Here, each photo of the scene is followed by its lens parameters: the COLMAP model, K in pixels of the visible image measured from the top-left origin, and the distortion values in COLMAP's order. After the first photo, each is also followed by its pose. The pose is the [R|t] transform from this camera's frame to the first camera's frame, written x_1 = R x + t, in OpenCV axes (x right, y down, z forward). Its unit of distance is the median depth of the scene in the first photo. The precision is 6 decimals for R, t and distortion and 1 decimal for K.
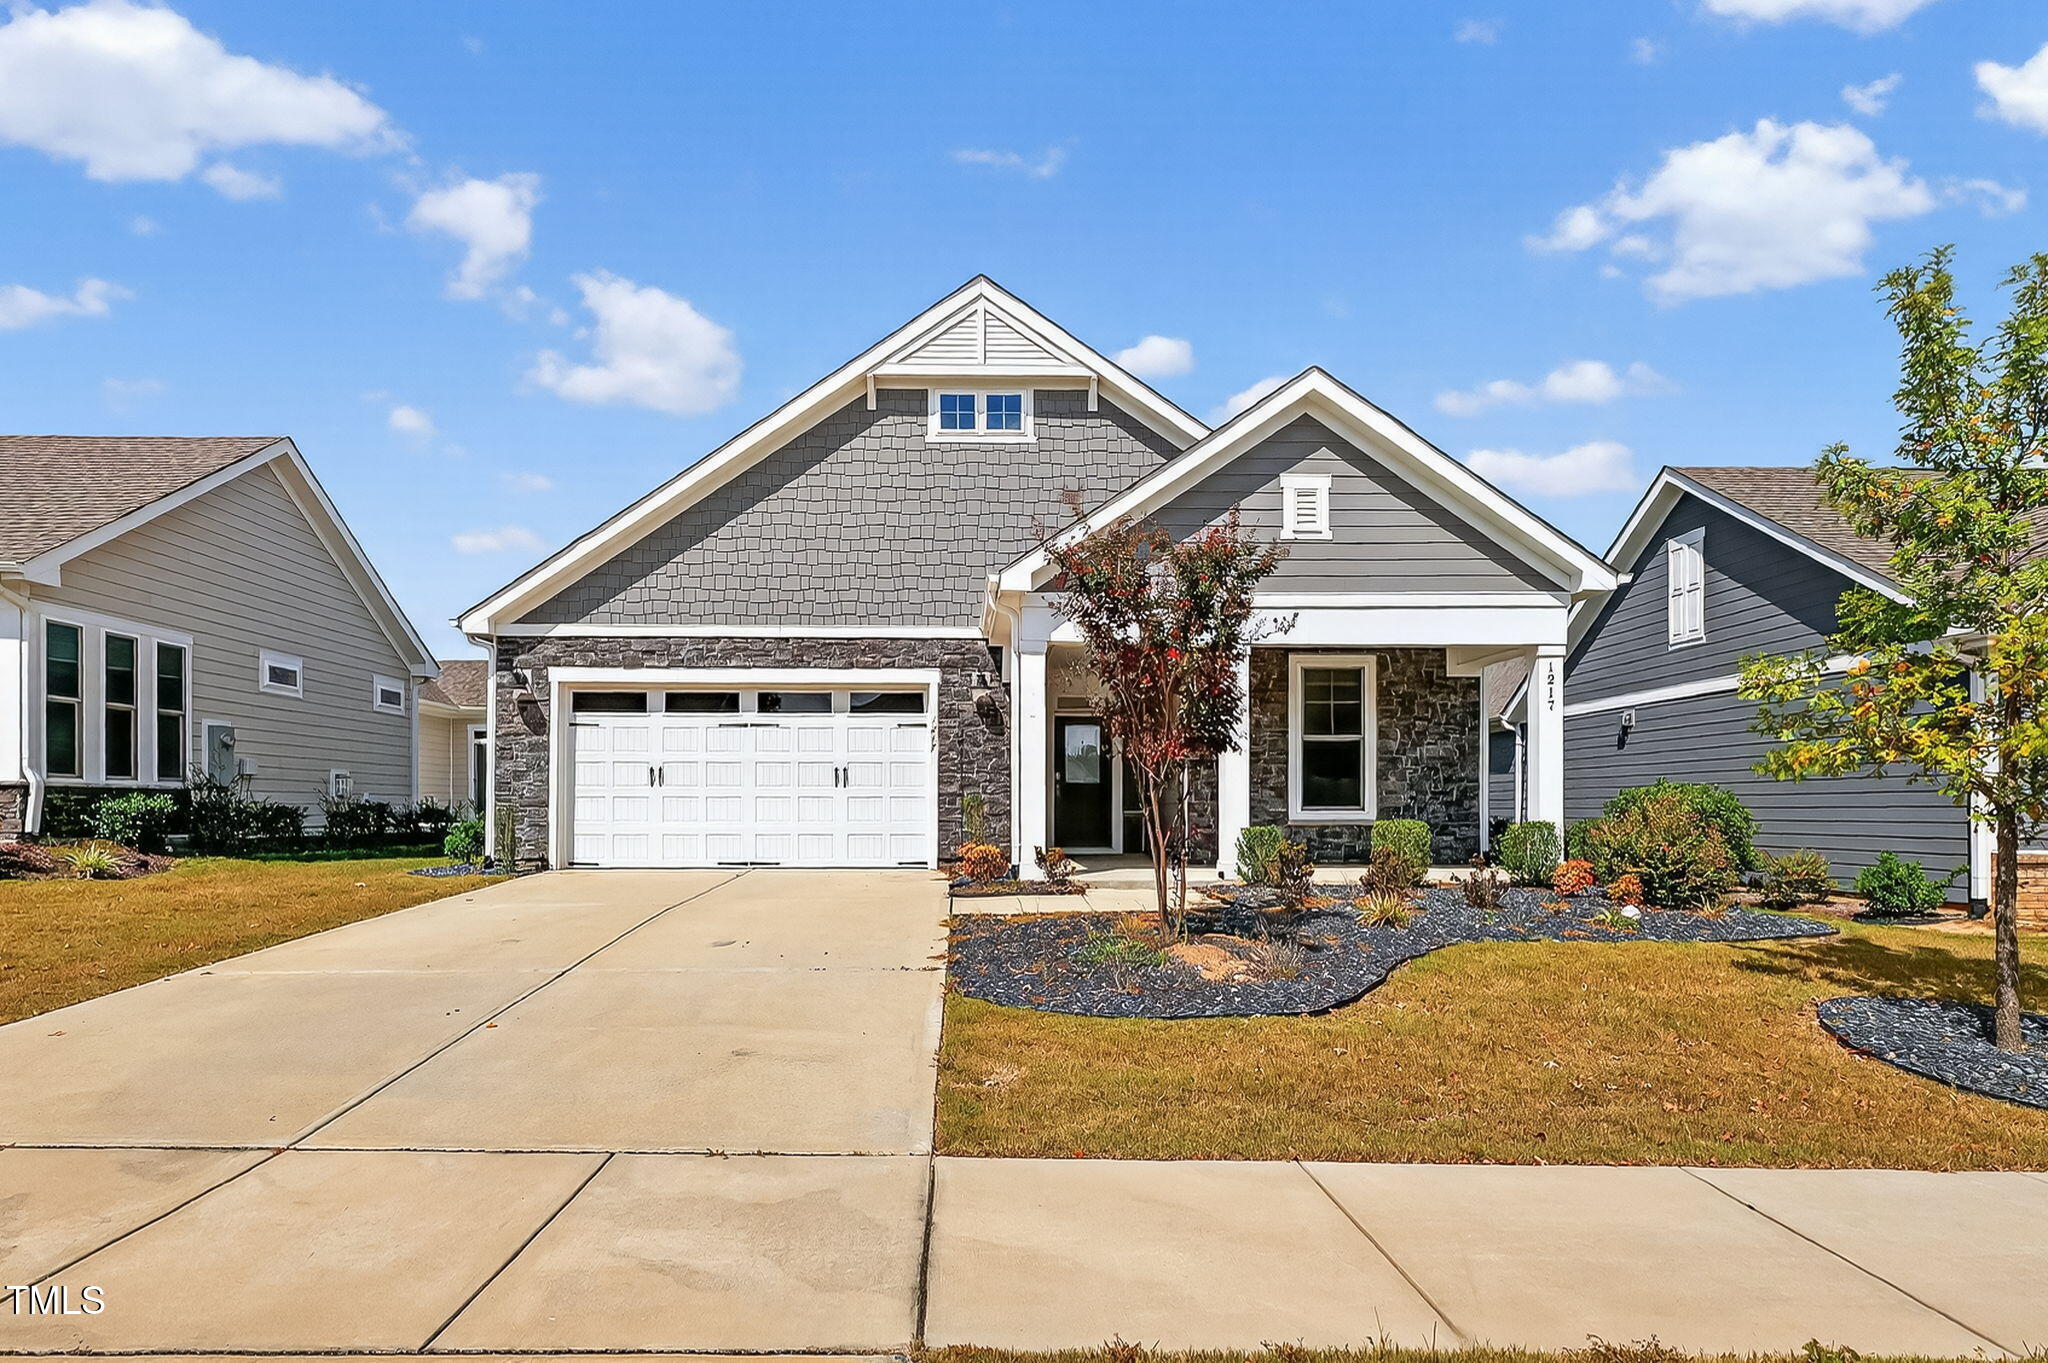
lens RADIAL K [[1048.9, 0, 1001.5], [0, 1048.9, 809.1], [0, 0, 1]] dist [0.000018, 0.002331]
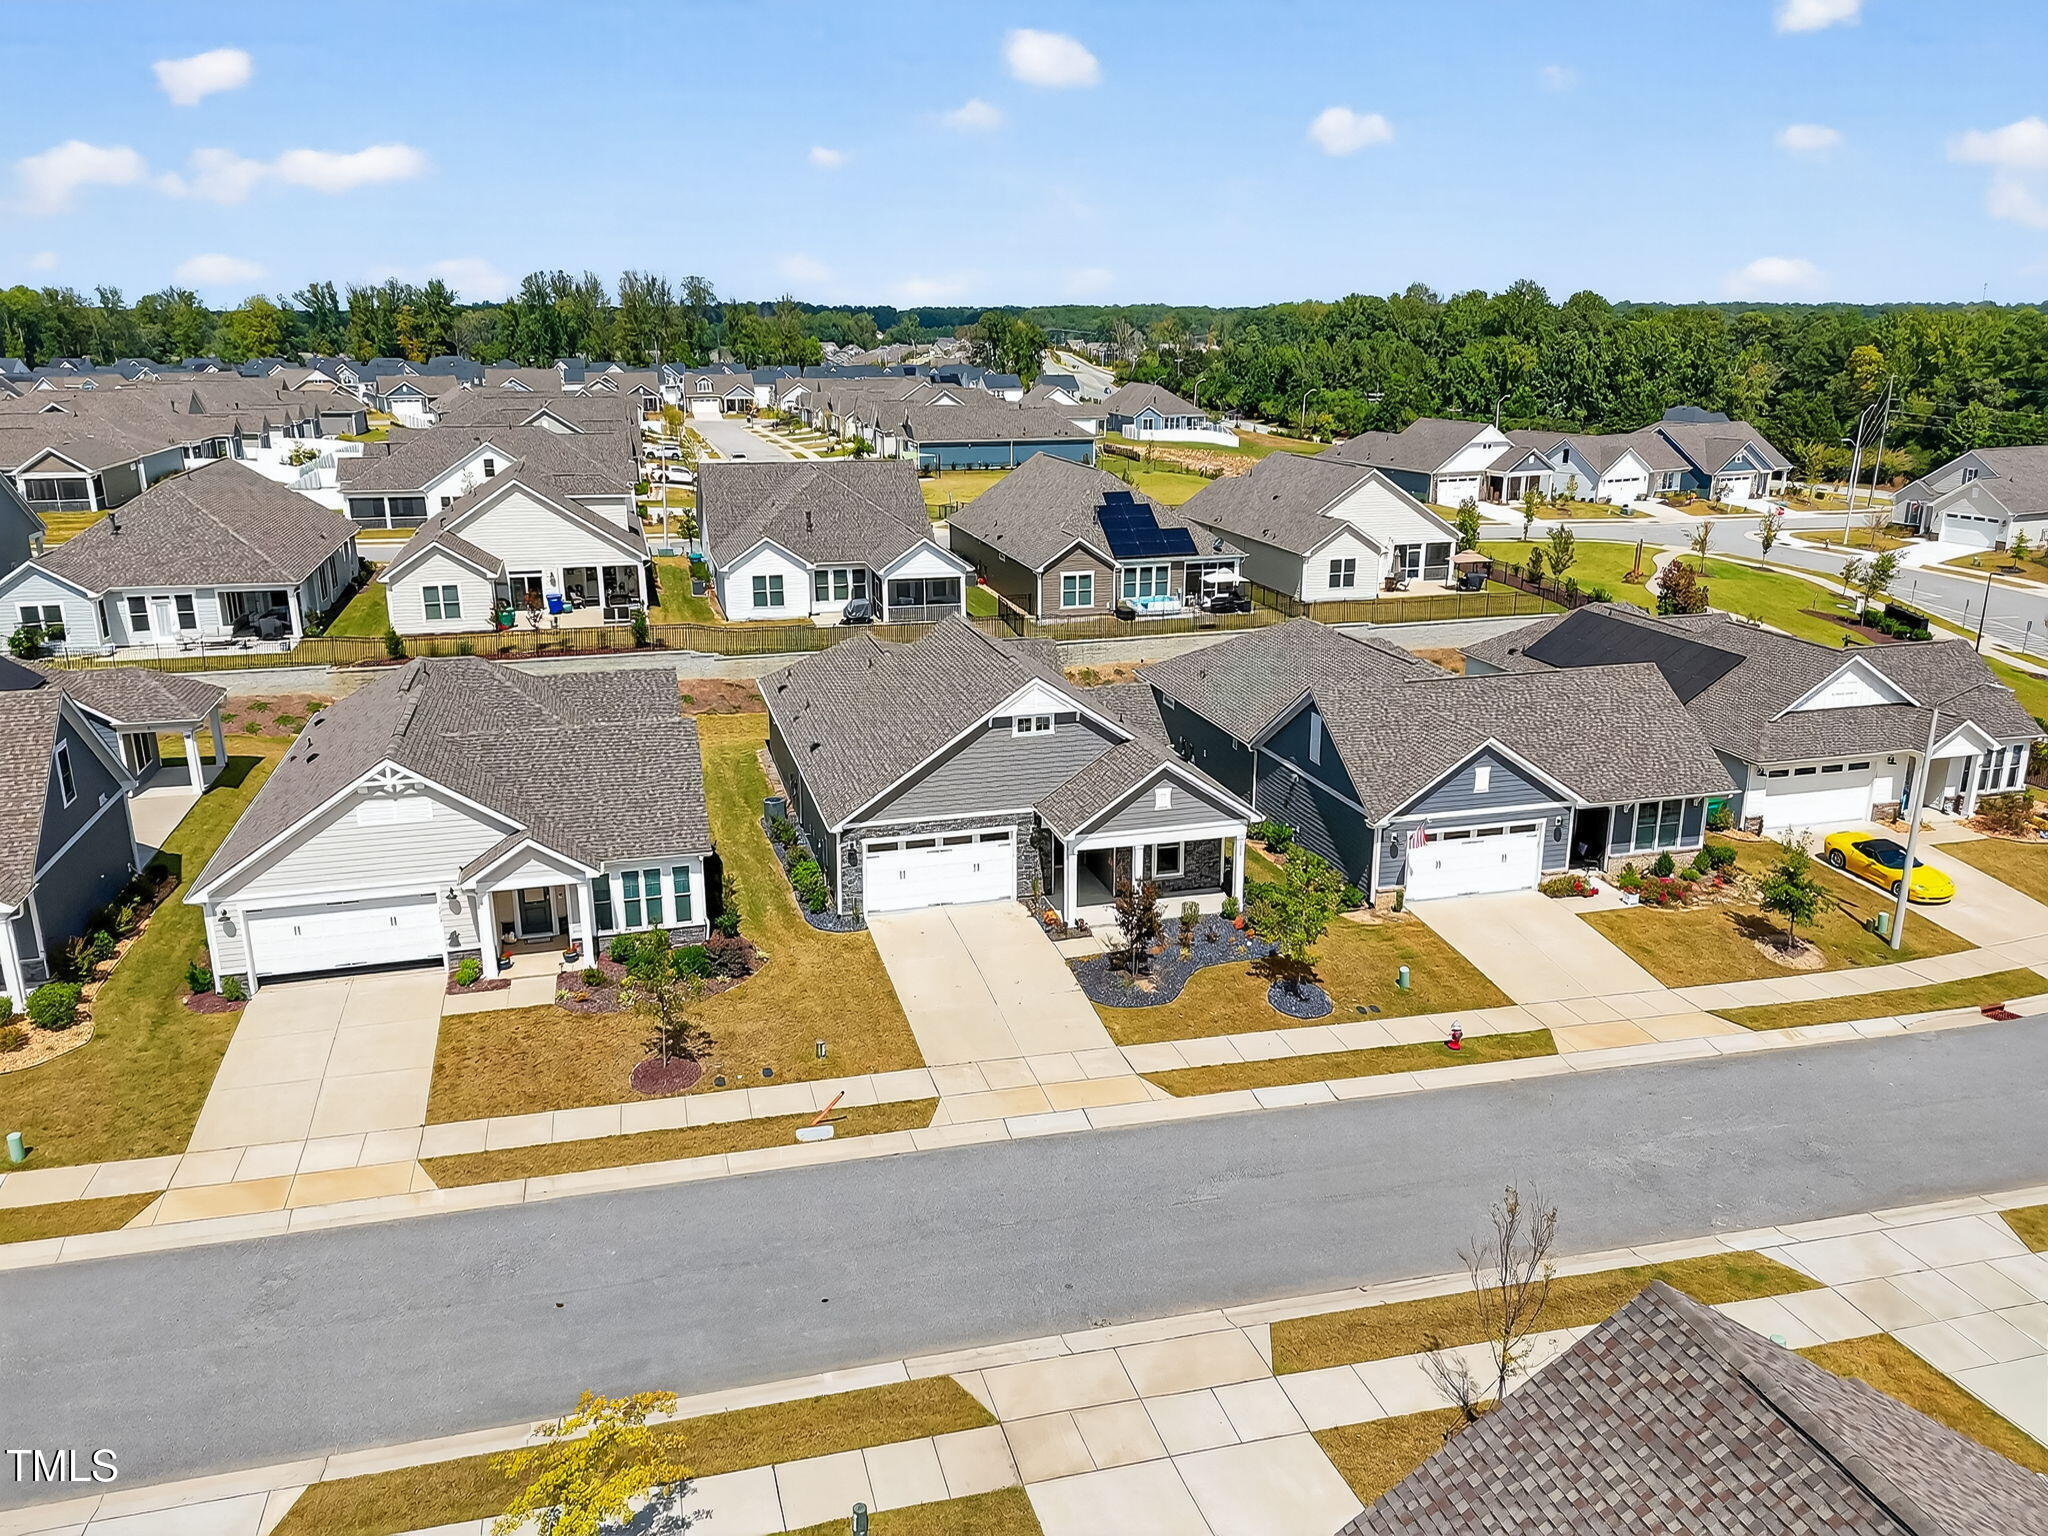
lens RADIAL K [[1508.1, 0, 1018.1], [0, 1508.1, 758.3], [0, 0, 1]] dist [0.080440, -0.102736]
pose [[0.972254, -0.068115, 0.223793, -0.842507], [0.003290, 0.960556, 0.278066, -1.275435], [-0.233906, -0.269614, 0.934129, -2.277865]]
